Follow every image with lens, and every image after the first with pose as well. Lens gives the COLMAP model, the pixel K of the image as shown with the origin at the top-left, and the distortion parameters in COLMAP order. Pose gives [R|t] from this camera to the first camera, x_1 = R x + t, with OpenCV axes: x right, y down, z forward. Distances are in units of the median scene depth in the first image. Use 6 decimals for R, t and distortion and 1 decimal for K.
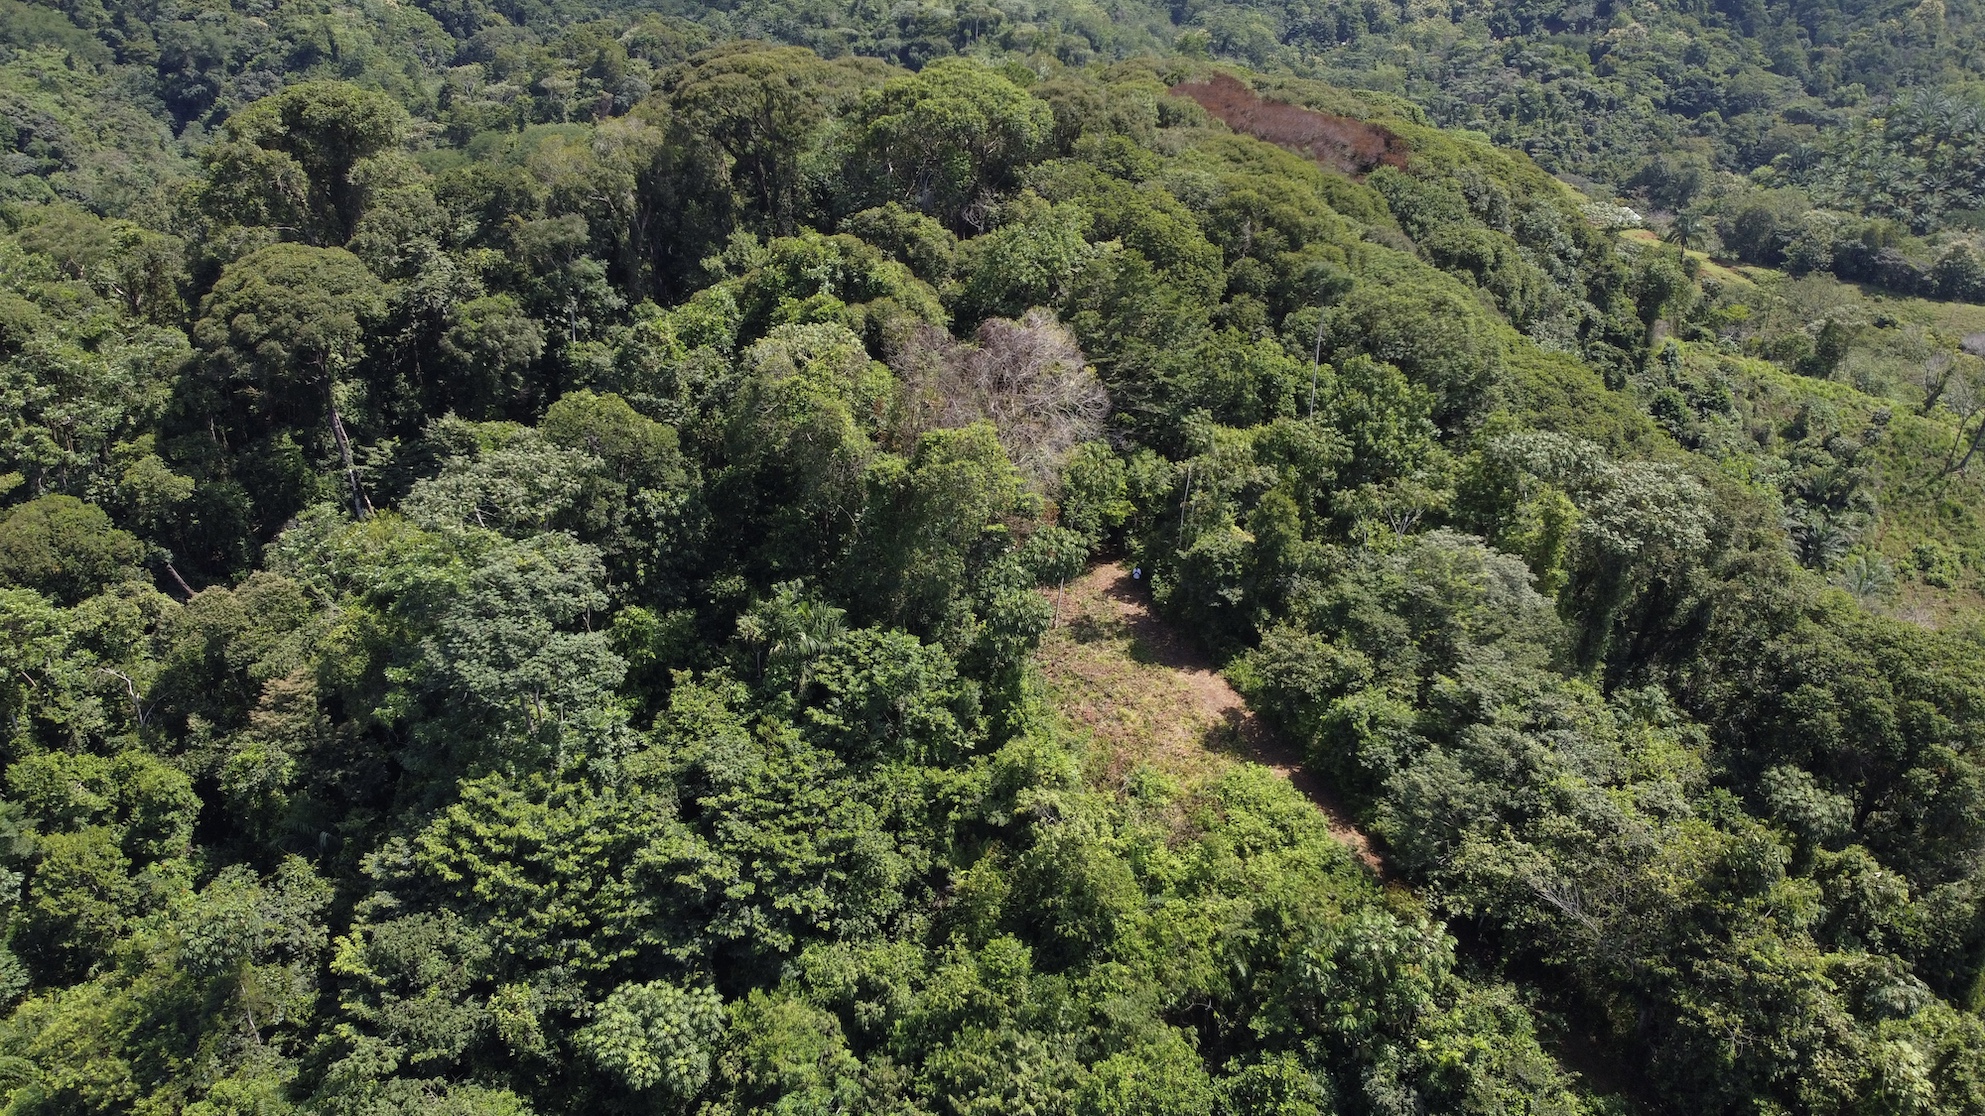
lens RADIAL K [[1506.5, 0, 992.5], [0, 1506.5, 558.0], [0, 0, 1]] dist [-0.017931, 0.024410]
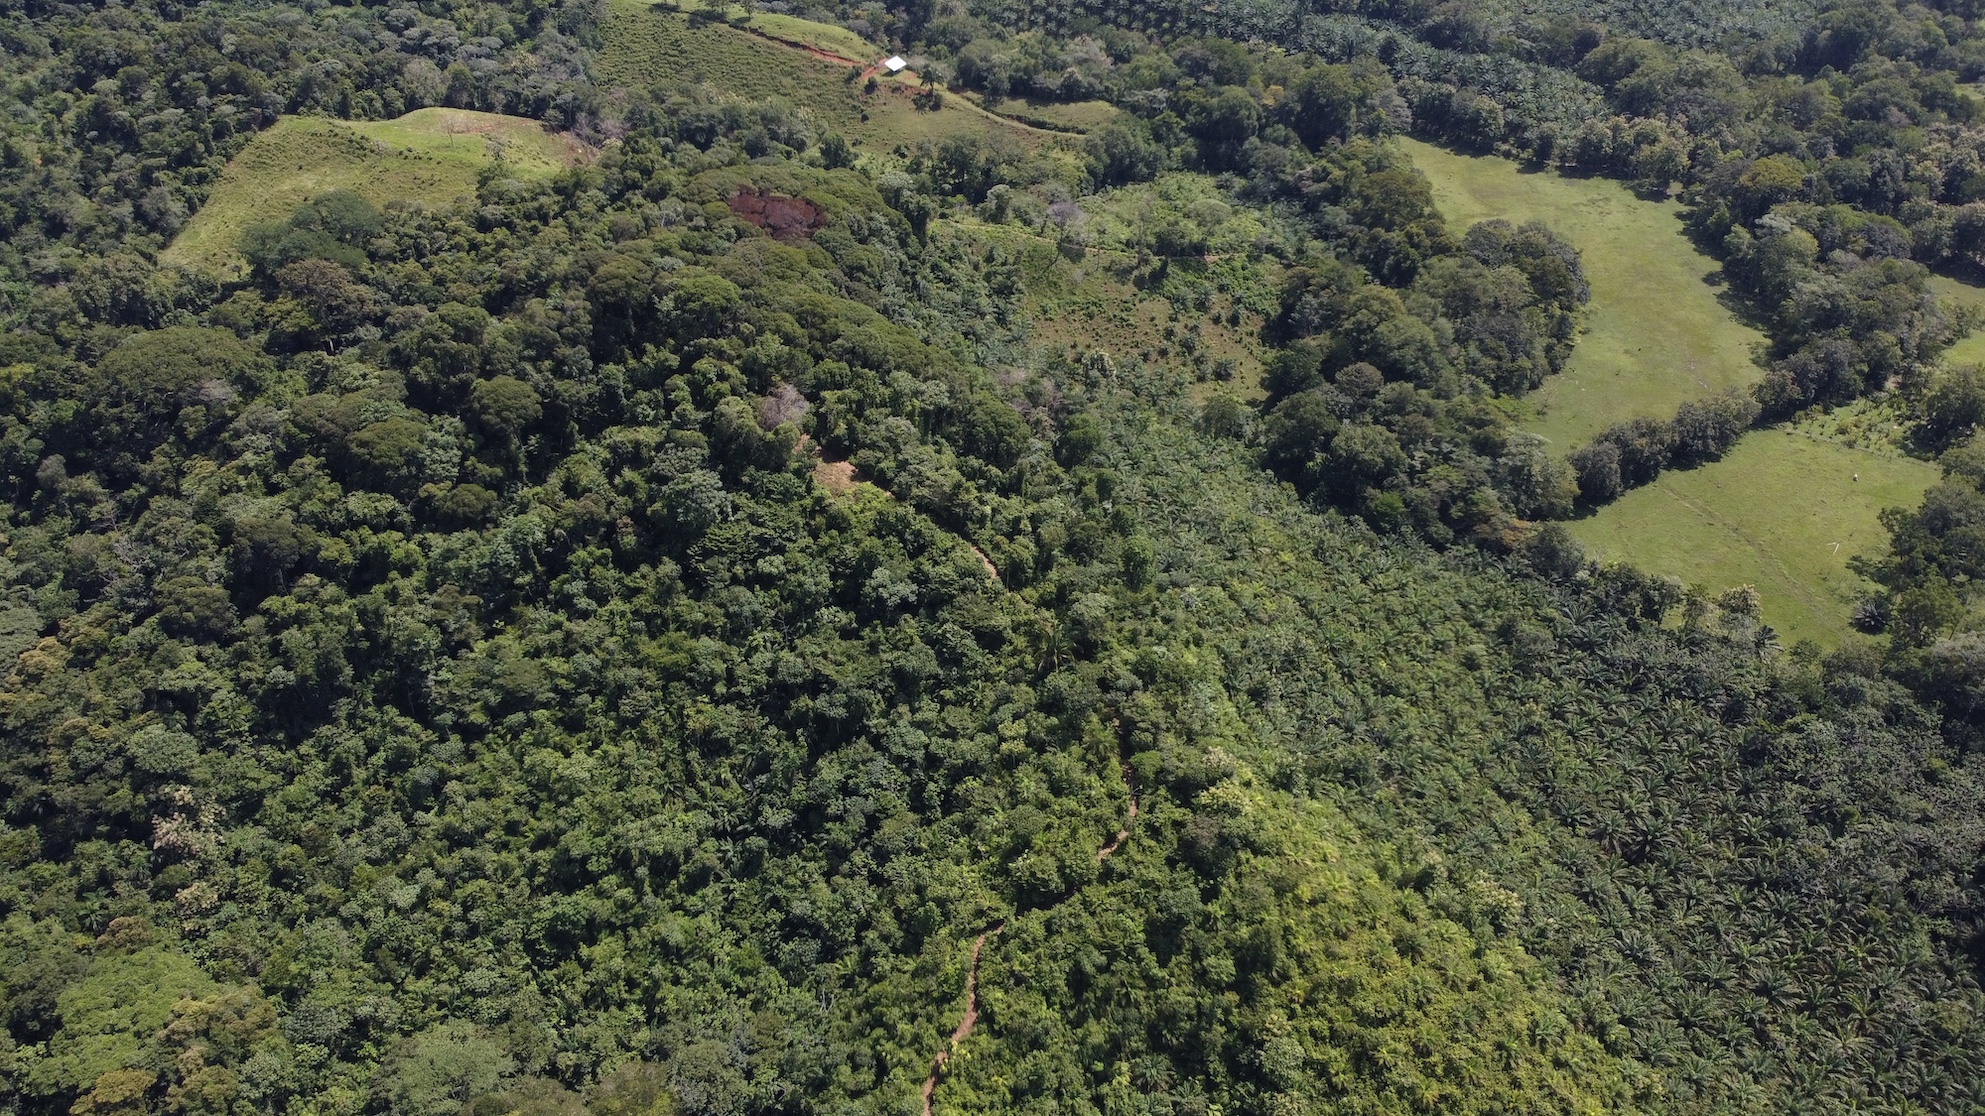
lens RADIAL K [[1506.5, 0, 992.5], [0, 1506.5, 558.0], [0, 0, 1]] dist [-0.017931, 0.024410]
pose [[0.894368, -0.262277, 0.362375, -0.435908], [0.162504, 0.945234, 0.283063, -0.320231], [-0.416771, -0.194275, 0.888009, -1.191726]]
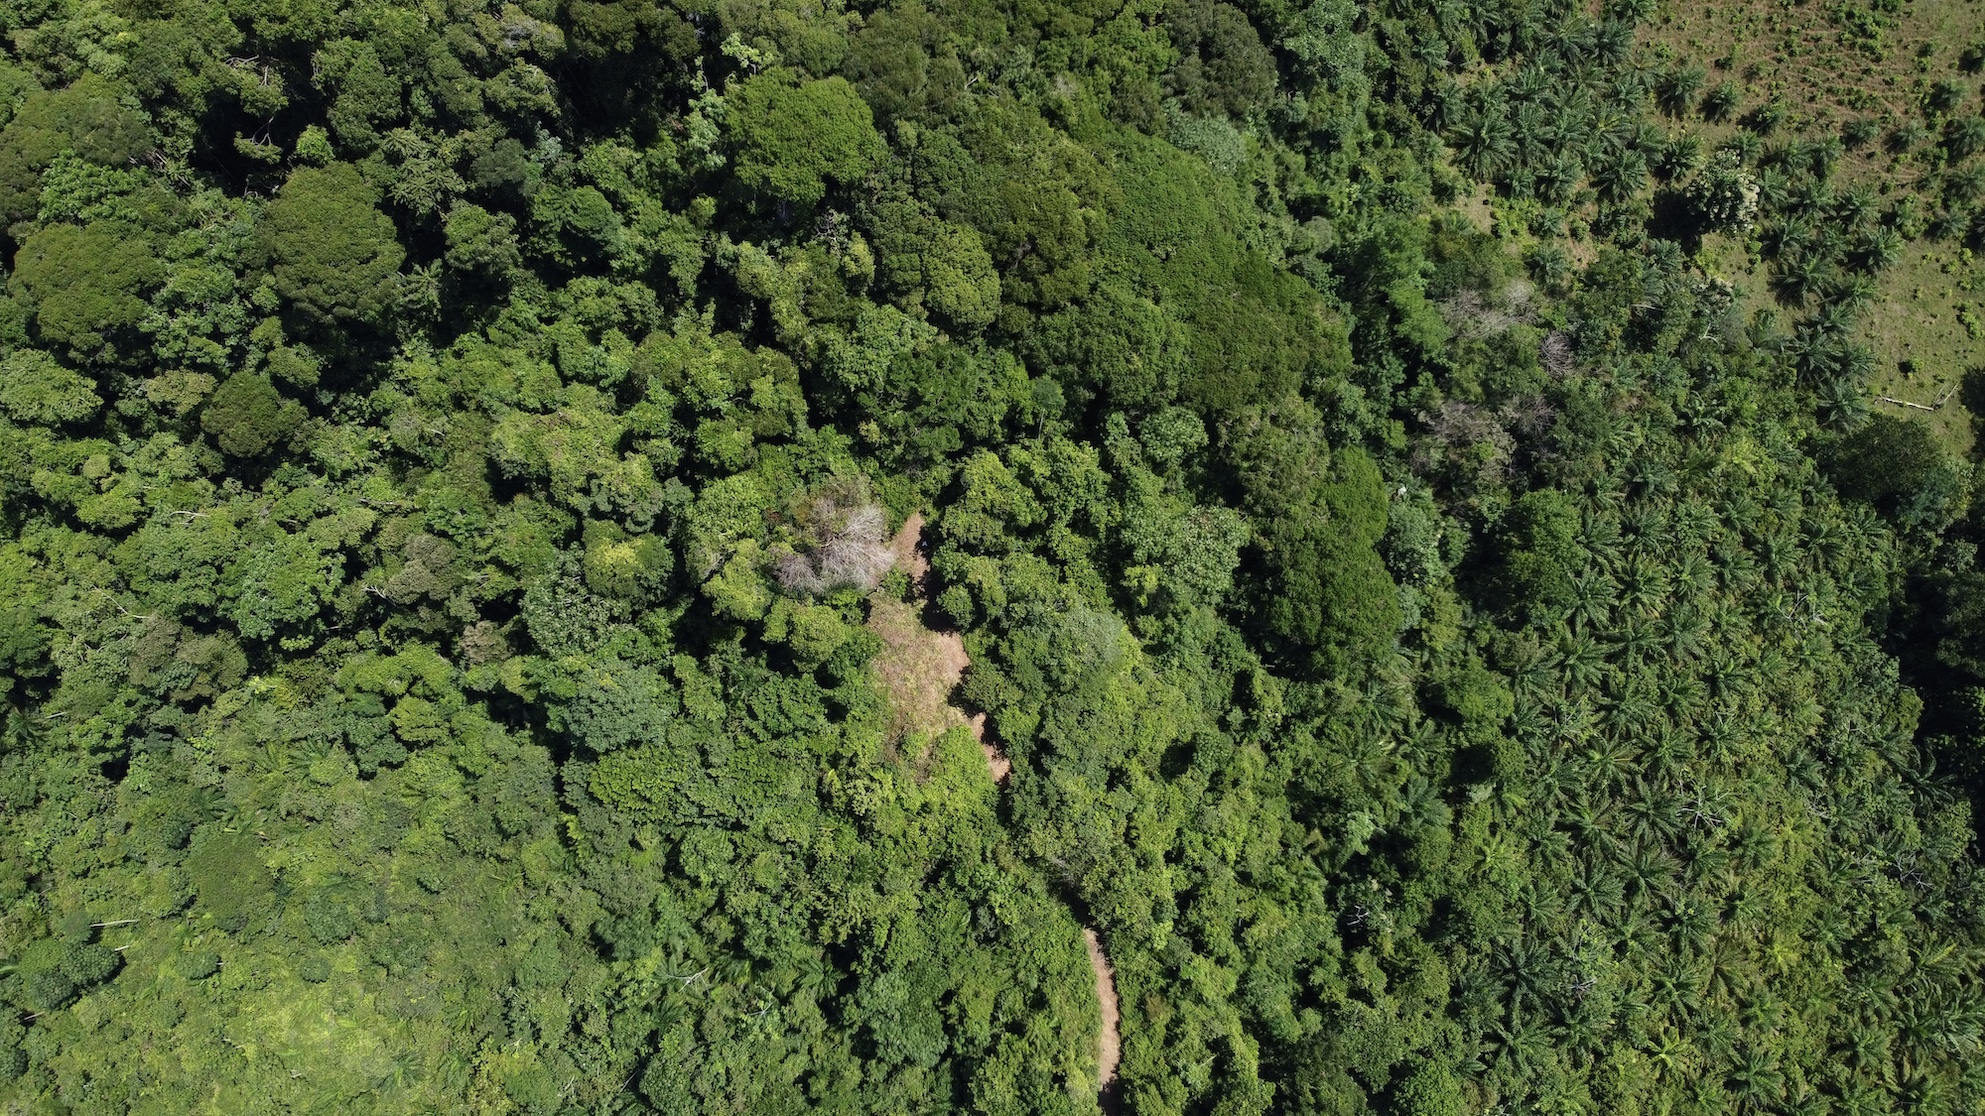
lens RADIAL K [[1506.5, 0, 992.5], [0, 1506.5, 558.0], [0, 0, 1]] dist [-0.017931, 0.024410]
pose [[0.999985, -0.000841, 0.005435, 0.075293], [-0.003881, 0.592273, 0.805728, -0.634089], [-0.003896, -0.805737, 0.592260, -0.027813]]
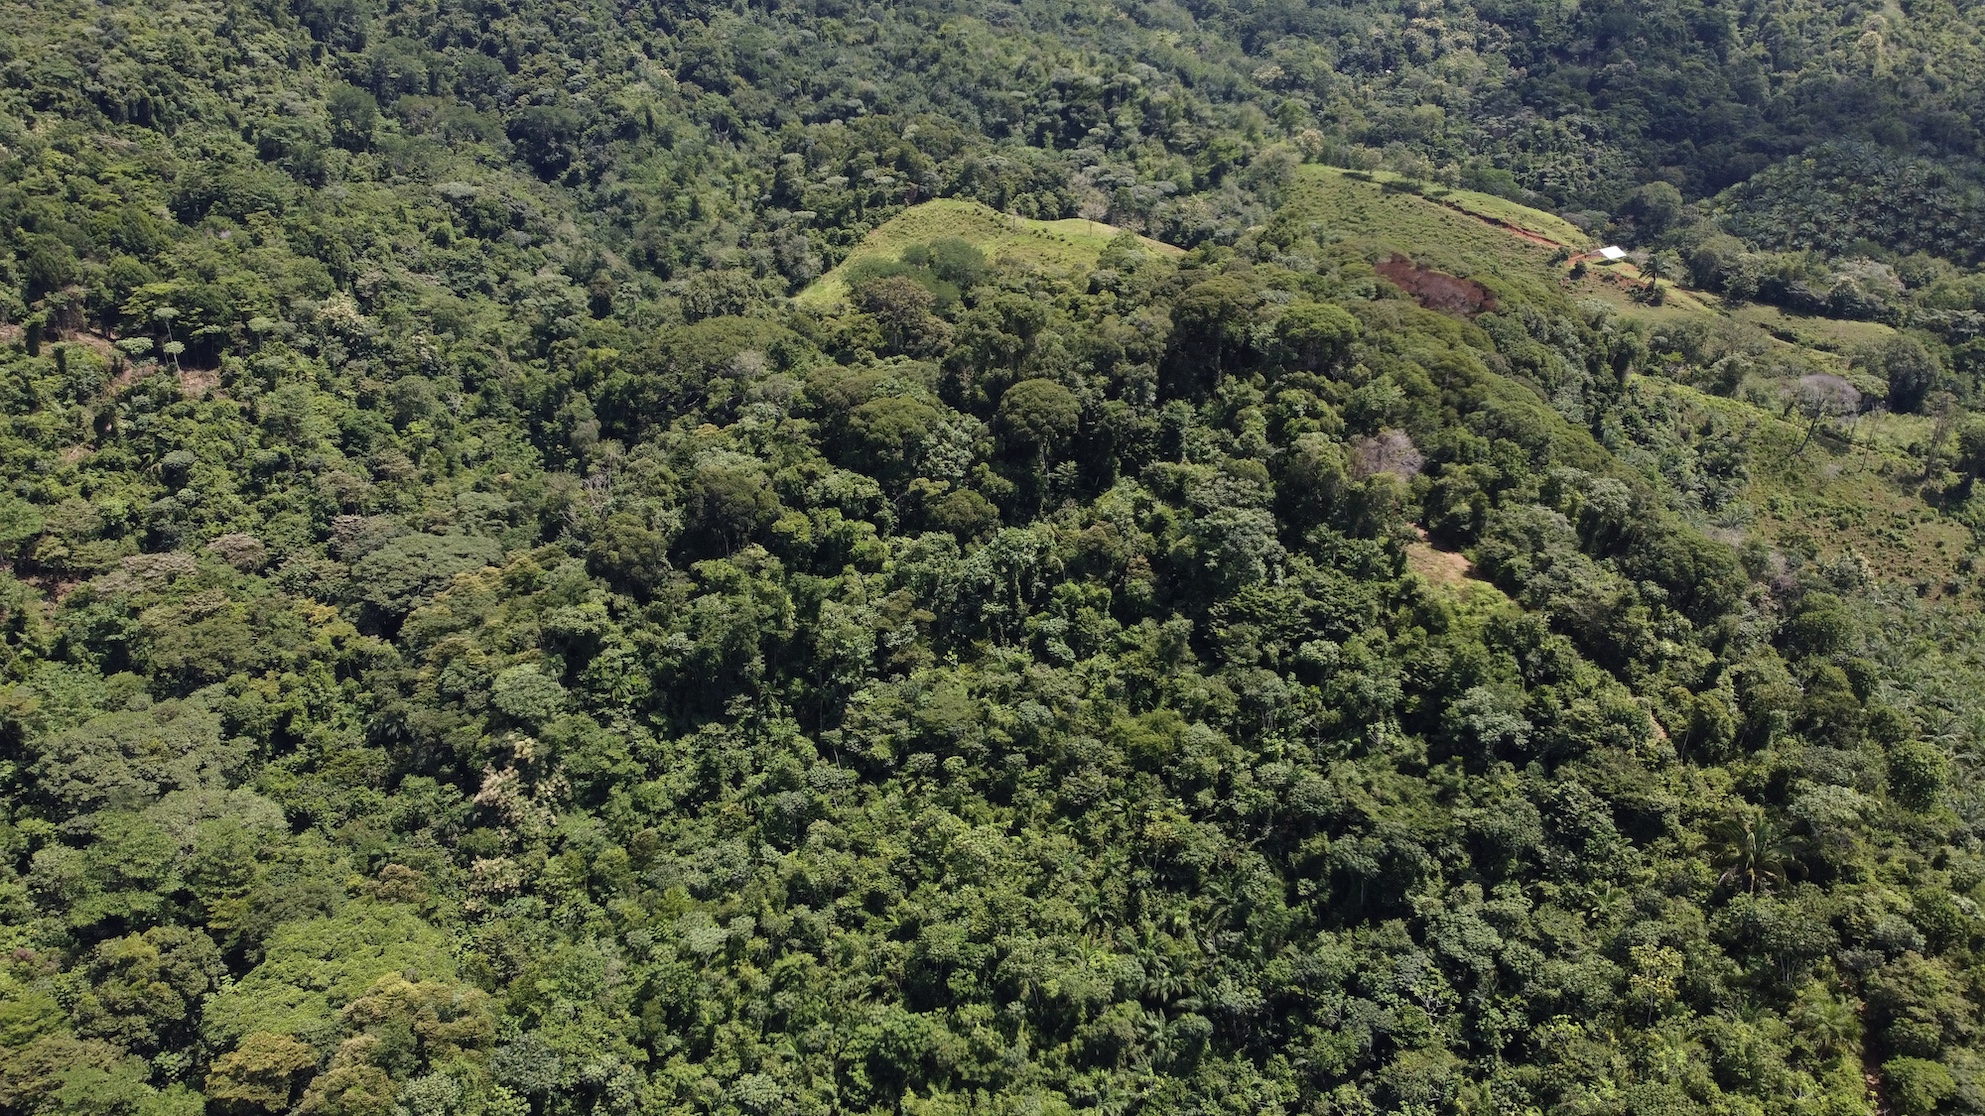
lens RADIAL K [[1511.7, 0, 993.5], [0, 1511.7, 546.5], [0, 0, 1]] dist [-0.010430, 0.017372]
pose [[0.999971, -0.006496, 0.003990, -0.314534], [0.006346, 0.999310, 0.036596, -0.021005], [-0.004225, -0.036570, 0.999322, -0.790210]]
